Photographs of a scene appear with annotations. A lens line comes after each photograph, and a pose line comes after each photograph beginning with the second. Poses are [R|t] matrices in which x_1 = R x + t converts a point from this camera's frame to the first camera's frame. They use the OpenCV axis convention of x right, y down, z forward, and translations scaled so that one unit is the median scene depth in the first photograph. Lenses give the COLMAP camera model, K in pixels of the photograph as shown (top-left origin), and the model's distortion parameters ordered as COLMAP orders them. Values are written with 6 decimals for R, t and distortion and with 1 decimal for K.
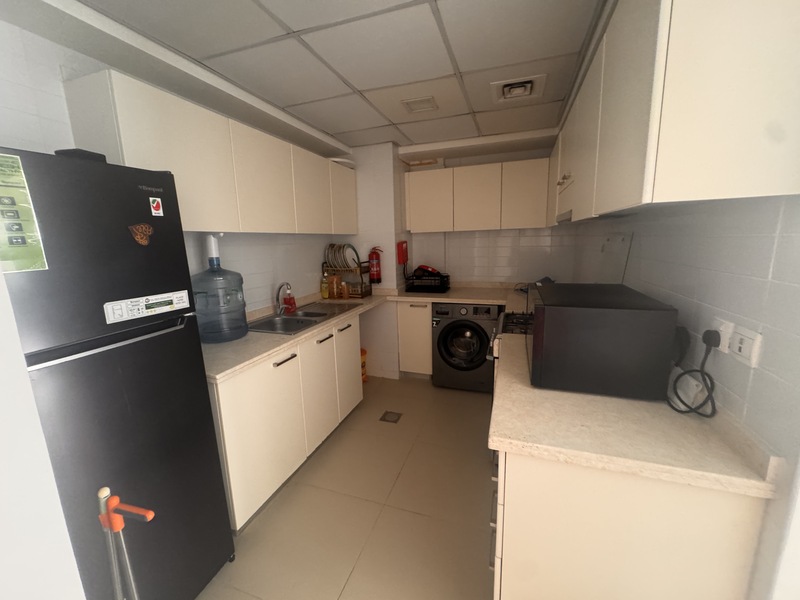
lens RADIAL K [[316.9, 0, 400.0], [0, 316.9, 300.0], [0, 0, 1]] dist [0.000166, 0.000481]
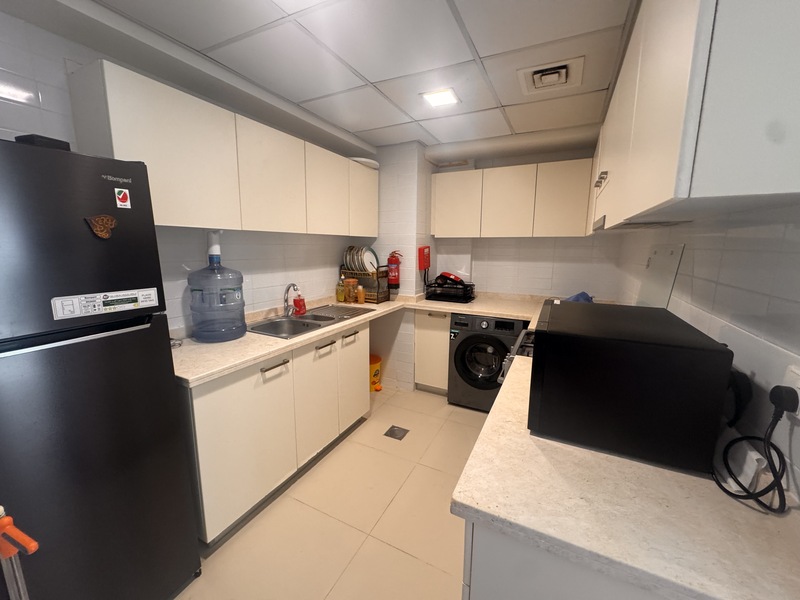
lens RADIAL K [[316.9, 0, 400.0], [0, 316.9, 300.0], [0, 0, 1]] dist [0.000166, 0.000481]
pose [[0.990778, 0.057400, -0.122733, 0.091906], [-0.059157, 0.998191, -0.010717, -0.015253], [0.121895, 0.017879, 0.992382, 0.084218]]
